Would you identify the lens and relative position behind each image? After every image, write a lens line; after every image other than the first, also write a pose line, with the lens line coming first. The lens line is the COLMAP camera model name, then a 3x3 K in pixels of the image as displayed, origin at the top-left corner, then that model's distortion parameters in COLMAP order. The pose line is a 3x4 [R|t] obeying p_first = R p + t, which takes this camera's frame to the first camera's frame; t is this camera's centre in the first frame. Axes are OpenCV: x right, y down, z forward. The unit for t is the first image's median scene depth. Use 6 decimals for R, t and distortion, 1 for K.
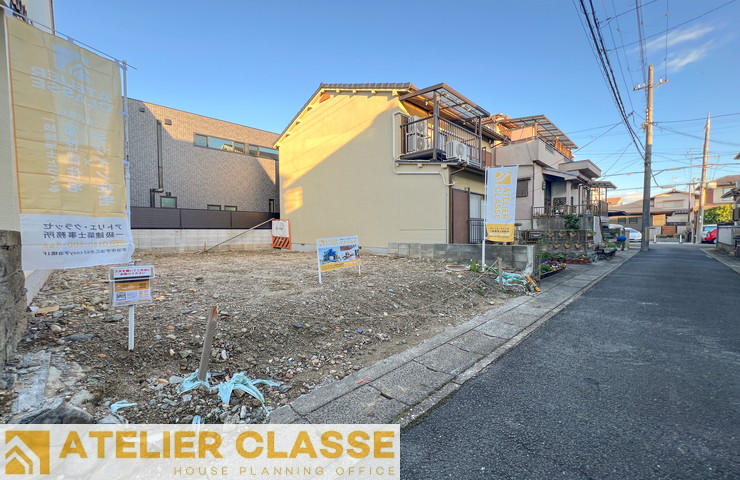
lens RADIAL K [[295.1, 0, 368.1], [0, 295.1, 242.5], [0, 0, 1]] dist [-0.001895, 0.000133]
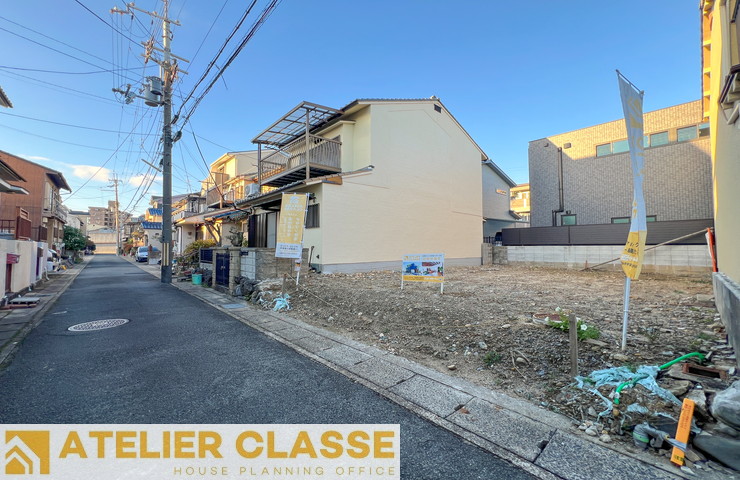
lens RADIAL K [[295.1, 0, 367.4], [0, 295.1, 235.8], [0, 0, 1]] dist [-0.001895, 0.000133]
pose [[-0.042782, -0.035308, -0.998460, 0.843315], [-0.039603, 0.998650, -0.033618, -0.033022], [0.998299, 0.038104, -0.044122, 0.673371]]
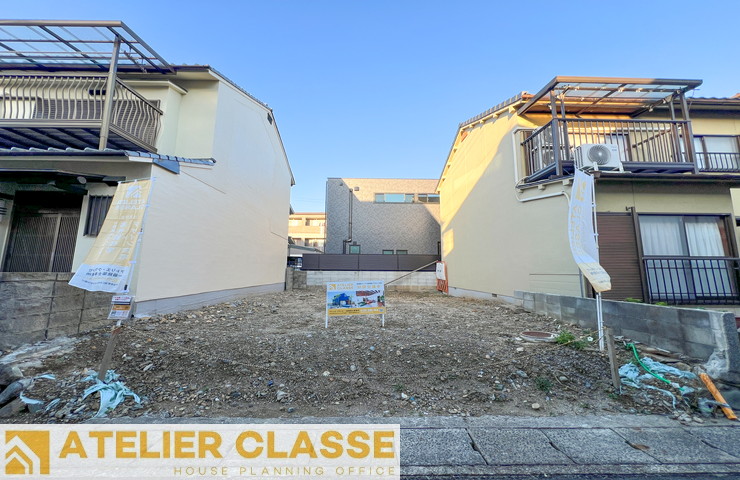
lens RADIAL K [[295.1, 0, 368.3], [0, 295.1, 227.2], [0, 0, 1]] dist [-0.001895, 0.000133]
pose [[0.726991, -0.094431, -0.680122, 0.484260], [-0.037804, 0.983491, -0.176962, -0.018497], [0.685605, 0.154361, 0.711420, 0.254827]]
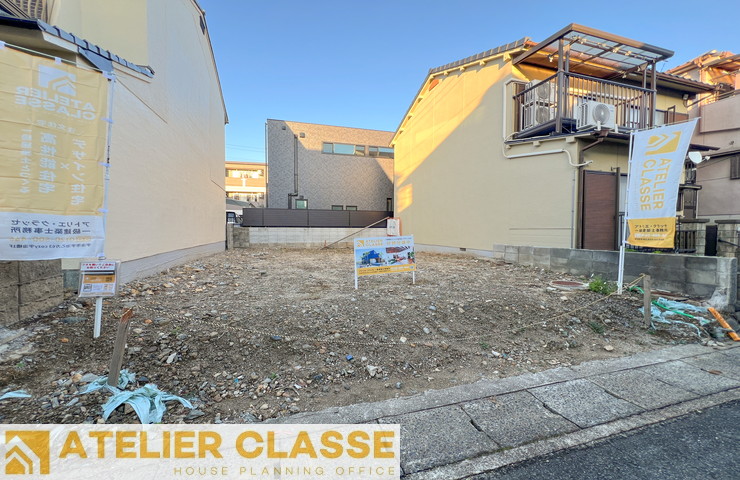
lens RADIAL K [[295.1, 0, 368.4], [0, 295.1, 242.7], [0, 0, 1]] dist [-0.001895, 0.000133]
pose [[0.887268, 0.026905, -0.460468, 0.201774], [-0.024972, 0.999635, 0.010288, -0.007145], [0.460577, 0.002370, 0.887617, 0.179337]]
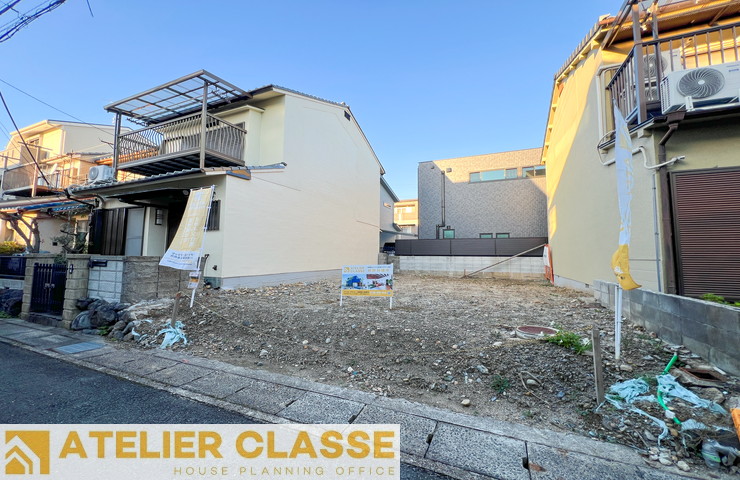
lens RADIAL K [[295.1, 0, 368.1], [0, 295.1, 232.8], [0, 0, 1]] dist [-0.001895, 0.000133]
pose [[0.368555, -0.067724, -0.927136, 0.685591], [-0.048077, 0.994619, -0.091765, -0.028438], [0.928362, 0.078394, 0.363316, 0.504121]]
